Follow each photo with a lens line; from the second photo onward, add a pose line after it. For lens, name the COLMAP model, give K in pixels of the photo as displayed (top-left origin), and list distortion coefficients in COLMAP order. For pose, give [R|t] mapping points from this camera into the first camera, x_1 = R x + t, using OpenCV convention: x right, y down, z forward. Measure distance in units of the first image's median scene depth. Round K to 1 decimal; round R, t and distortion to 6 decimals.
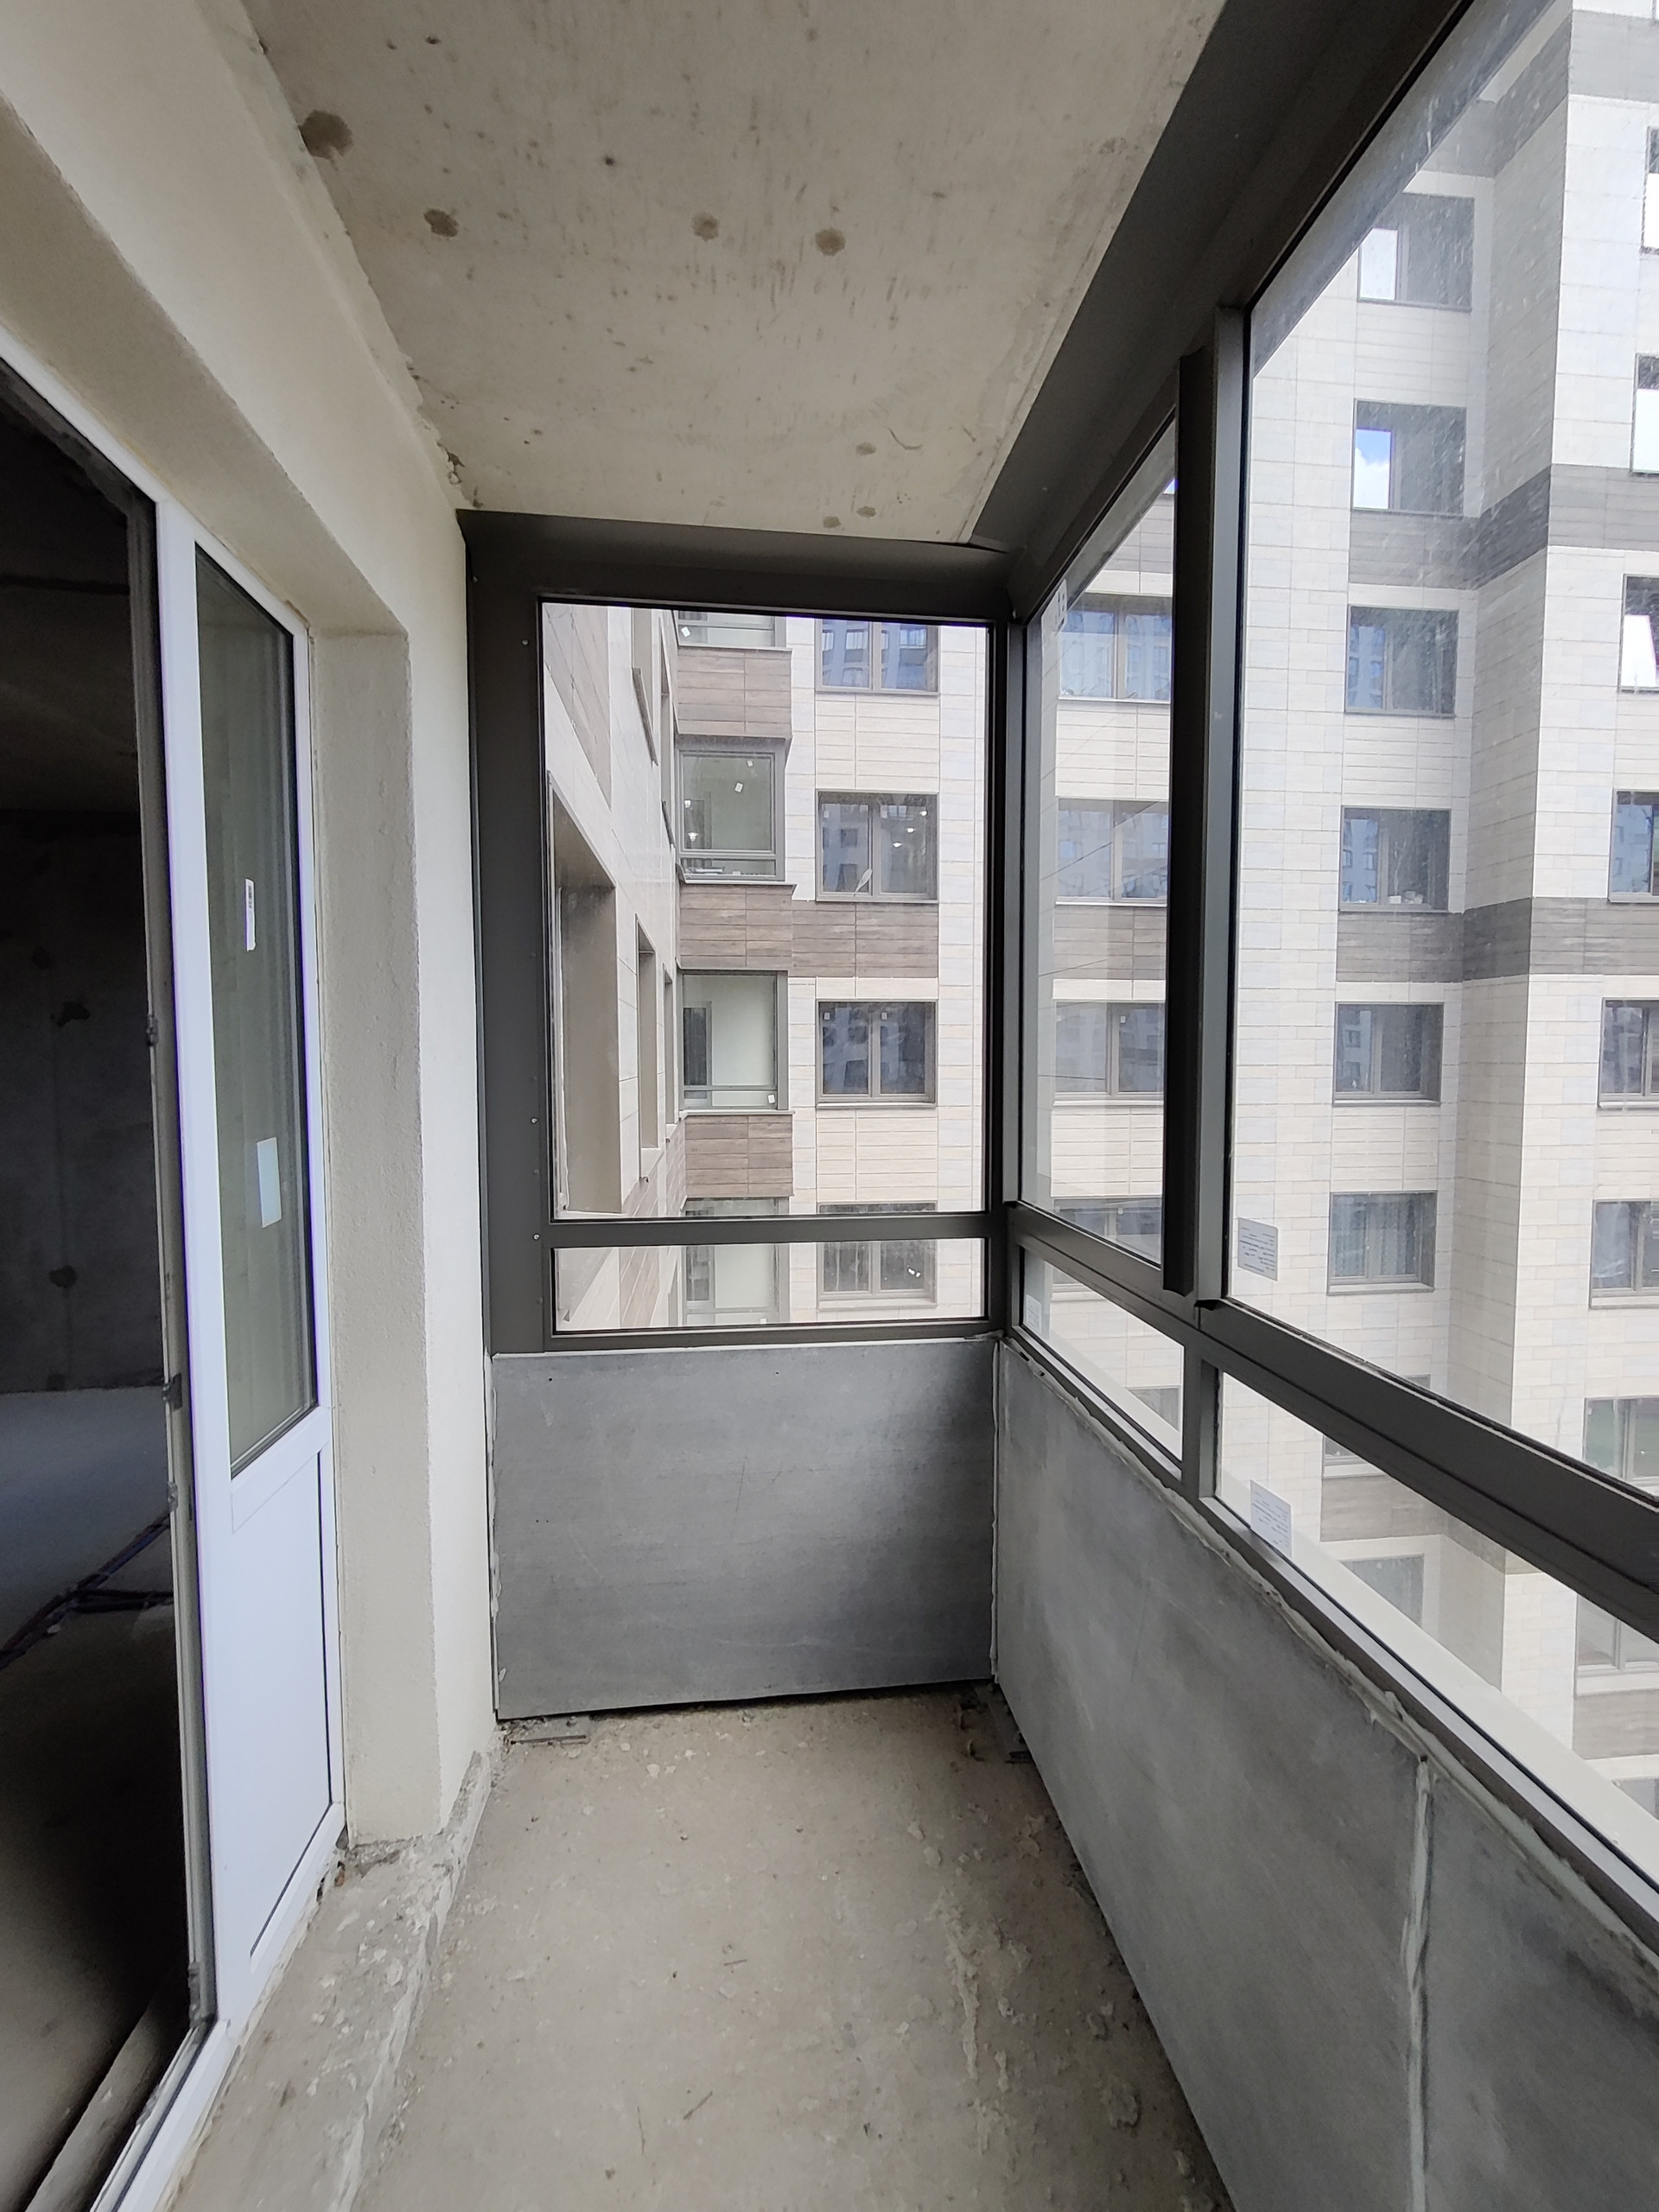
lens RADIAL K [[971.0, 0, 847.8], [0, 971.0, 1115.7], [0, 0, 1]] dist [0.004695, -0.000320]
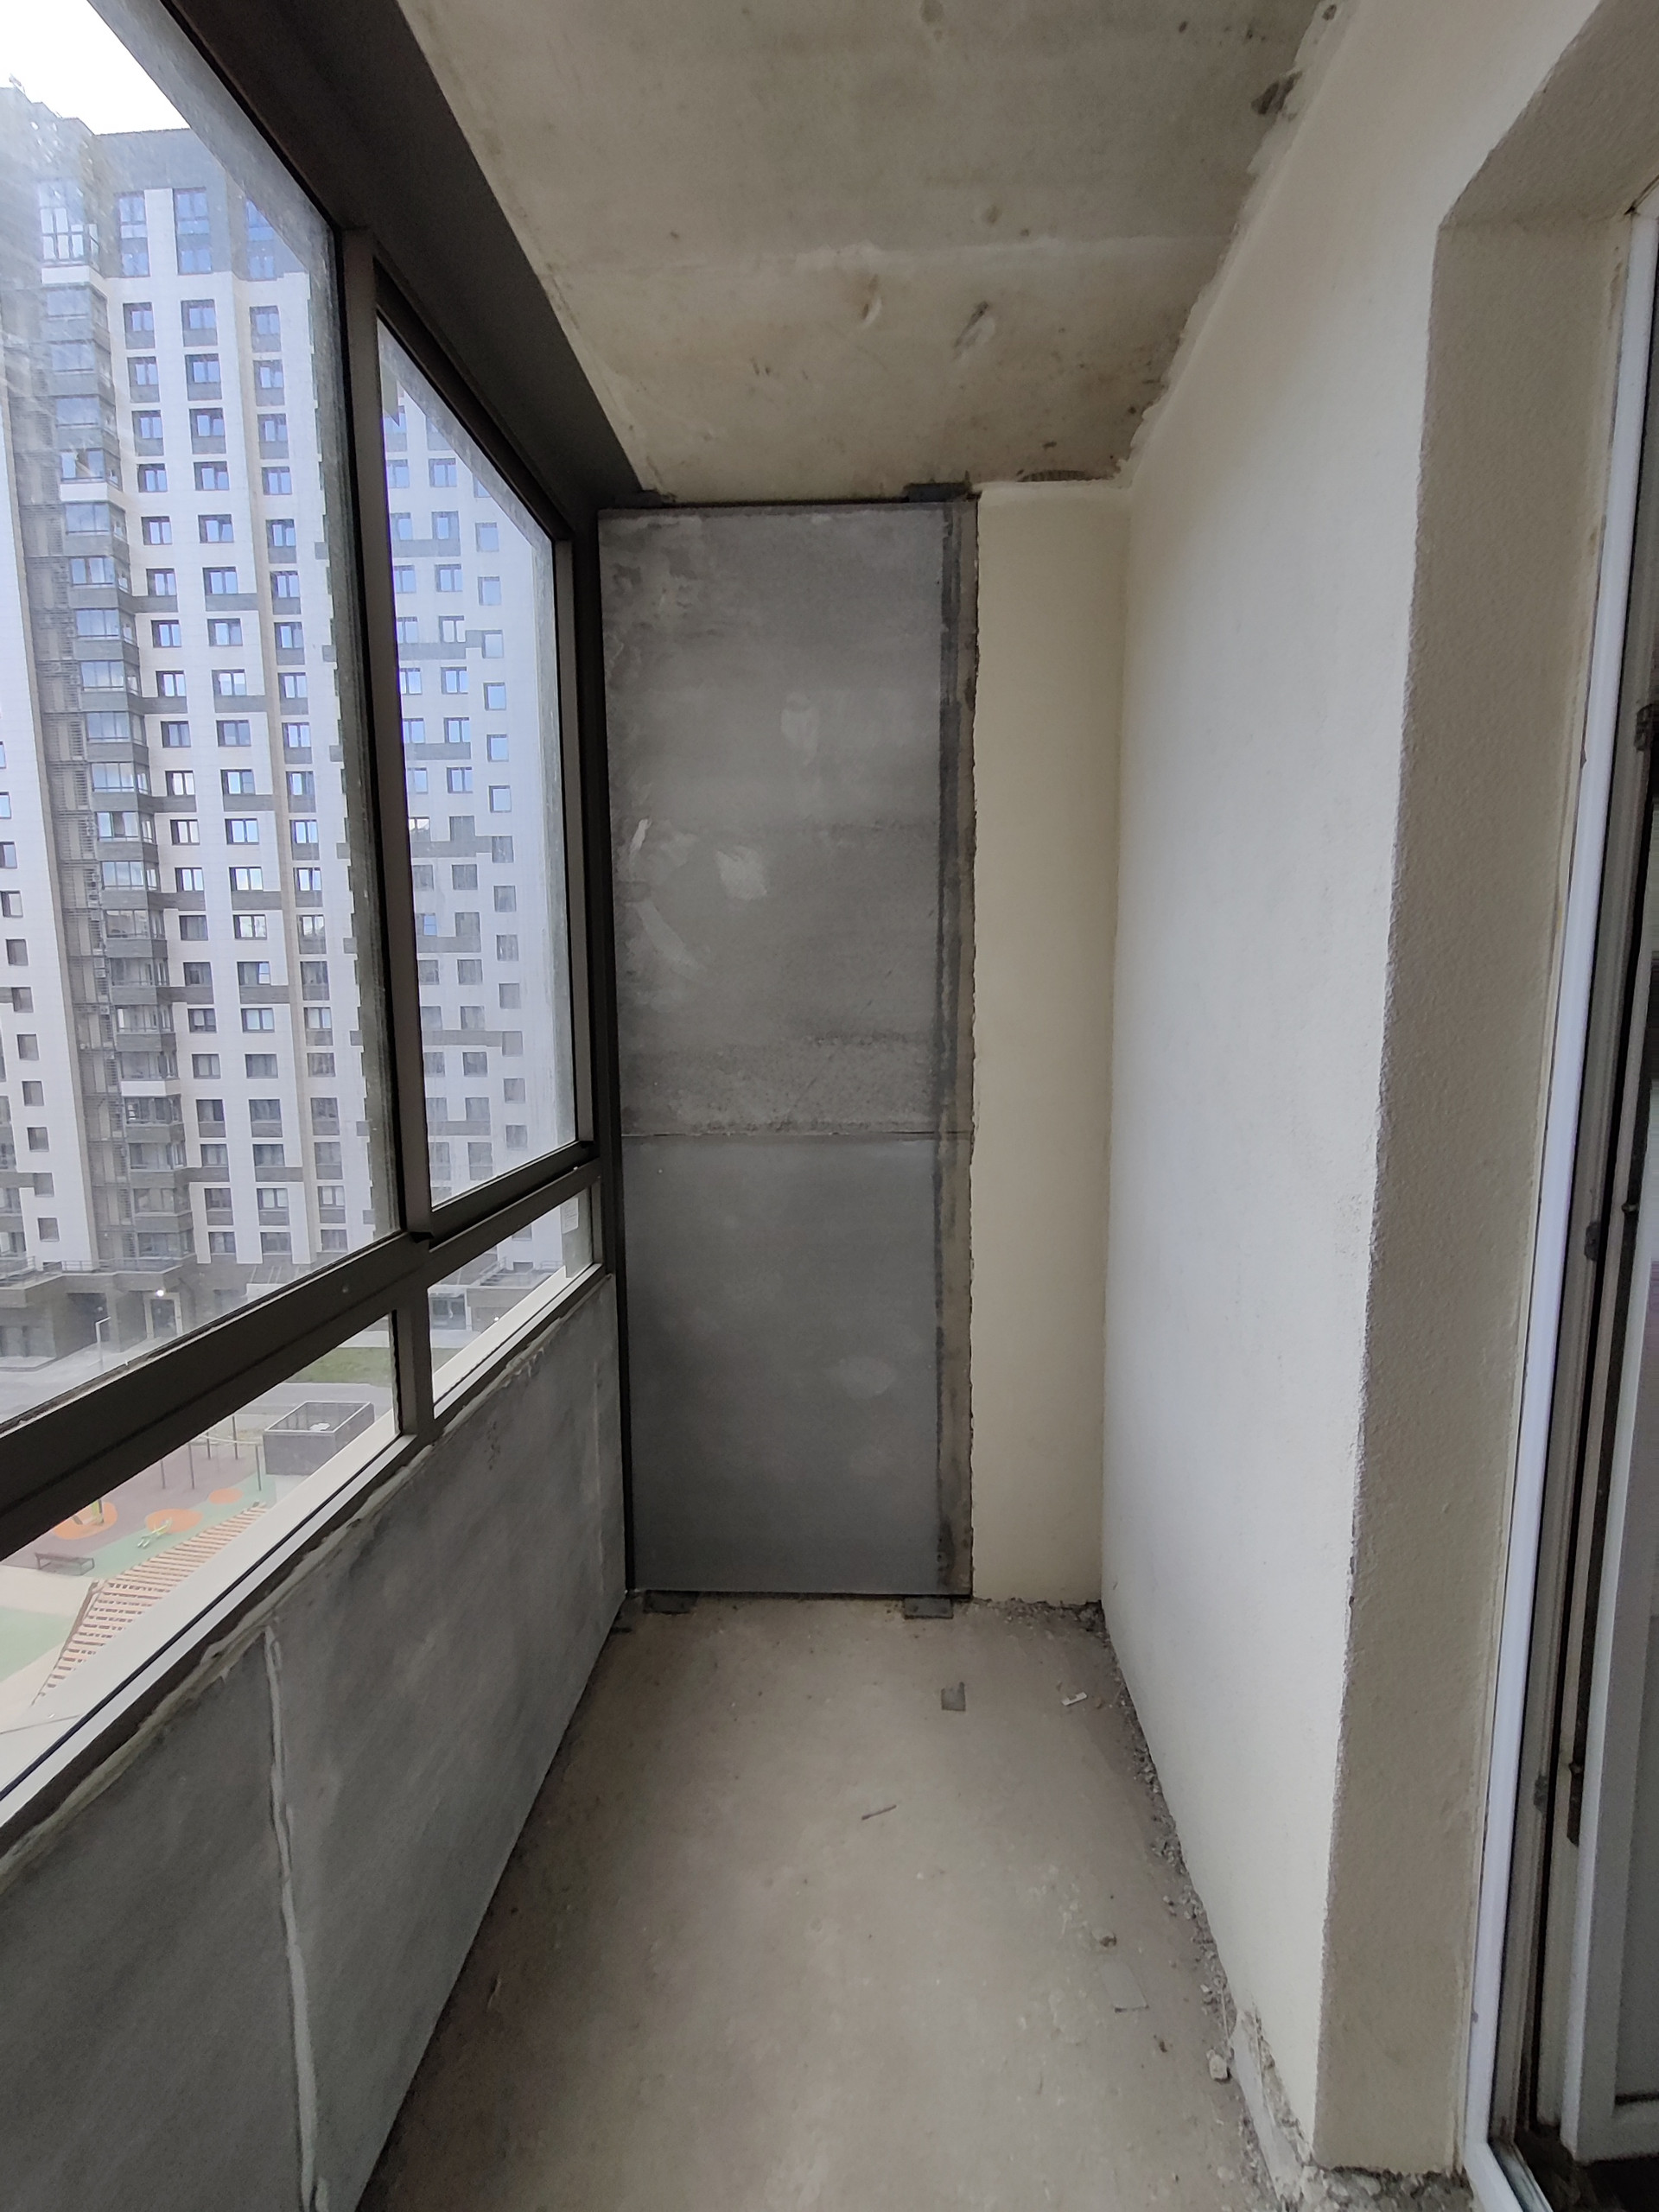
lens RADIAL K [[971.0, 0, 847.8], [0, 971.0, 1115.7], [0, 0, 1]] dist [0.004695, -0.000320]
pose [[-0.985364, -0.018139, 0.169498, -0.238797], [0.013713, 0.982665, 0.184883, -0.113429], [-0.169913, 0.184501, -0.968033, 1.728619]]
